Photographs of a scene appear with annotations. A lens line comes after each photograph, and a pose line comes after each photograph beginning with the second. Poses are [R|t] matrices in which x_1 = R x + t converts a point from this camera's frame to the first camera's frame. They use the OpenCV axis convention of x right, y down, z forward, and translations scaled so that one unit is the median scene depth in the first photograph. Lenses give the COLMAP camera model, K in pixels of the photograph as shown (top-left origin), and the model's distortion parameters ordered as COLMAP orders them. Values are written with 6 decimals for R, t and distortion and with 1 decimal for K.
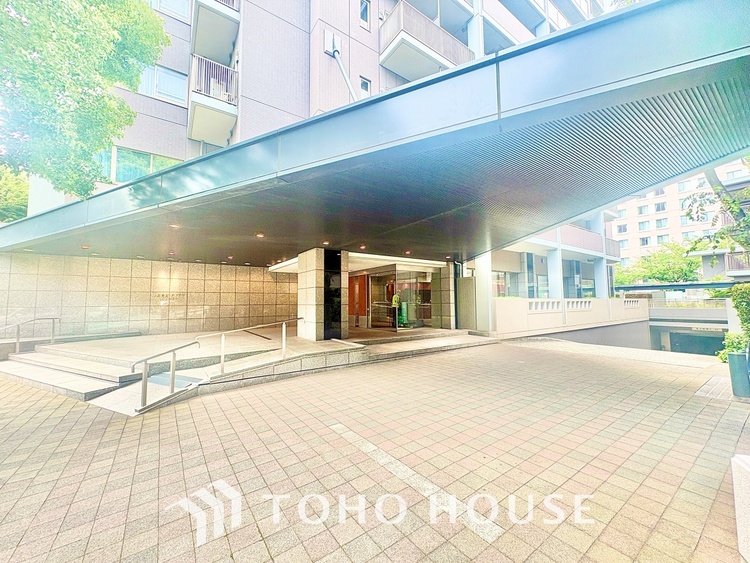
lens RADIAL K [[298.1, 0, 375.4], [0, 298.1, 283.5], [0, 0, 1]] dist [0.000580, 0.000113]
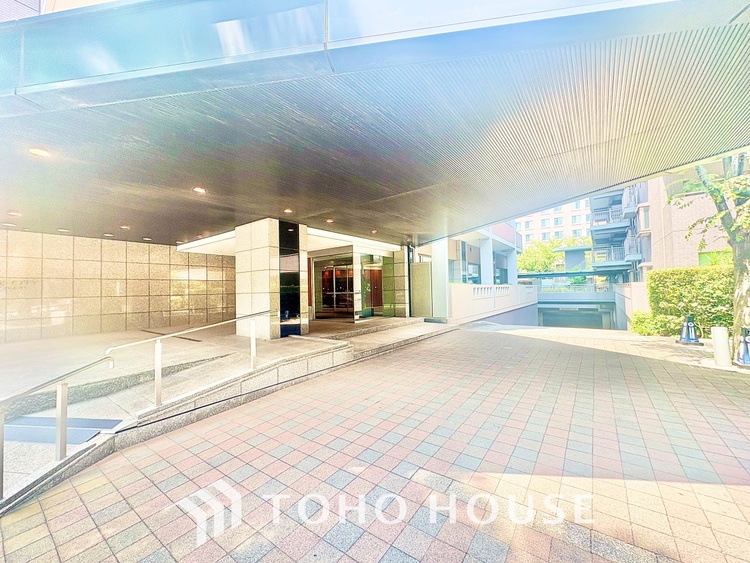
lens RADIAL K [[298.1, 0, 375.4], [0, 298.1, 283.5], [0, 0, 1]] dist [0.000580, 0.000113]
pose [[0.949597, -0.006287, 0.313411, -0.172188], [-0.004358, 0.999438, 0.033252, 0.020090], [-0.313444, -0.032942, 0.949035, 0.180858]]
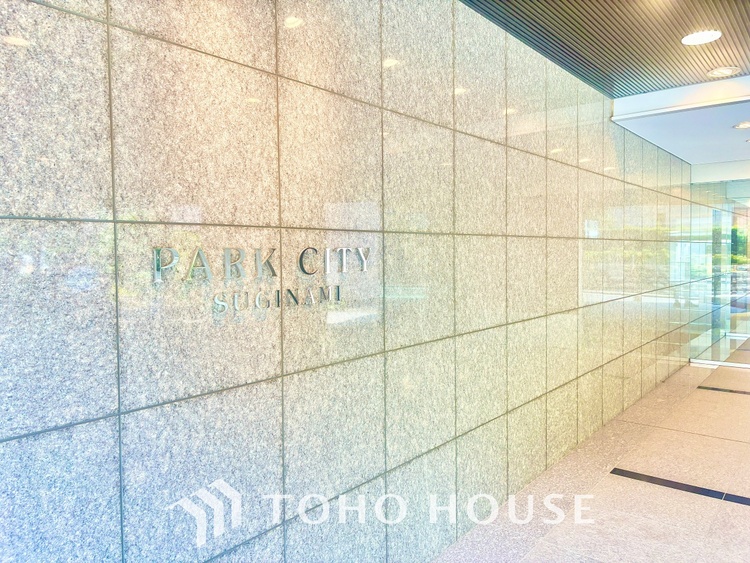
lens RADIAL K [[566.5, 0, 375.0], [0, 566.5, 281.5], [0, 0, 1]] dist [0.016380, -0.009172]
pose [[0.961450, -0.015779, 0.274525, -0.862578], [-0.014681, 0.993983, 0.108550, 0.032091], [-0.274586, -0.108396, 0.955433, 1.008502]]
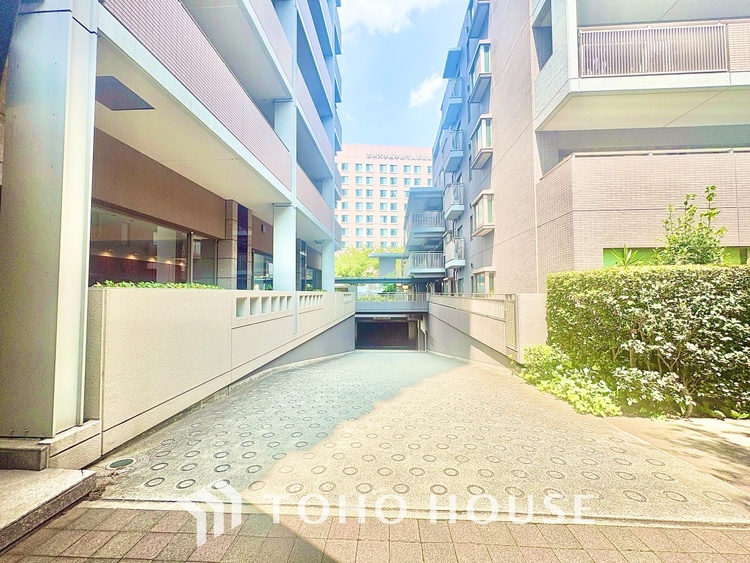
lens RADIAL K [[297.4, 0, 373.0], [0, 297.4, 282.9], [0, 0, 1]] dist [0.001557, 0.000318]
pose [[0.621832, 0.031382, 0.782521, 0.426532], [-0.049572, 0.998770, -0.000662, 0.043421], [-0.781580, -0.038380, 0.622623, 0.823578]]
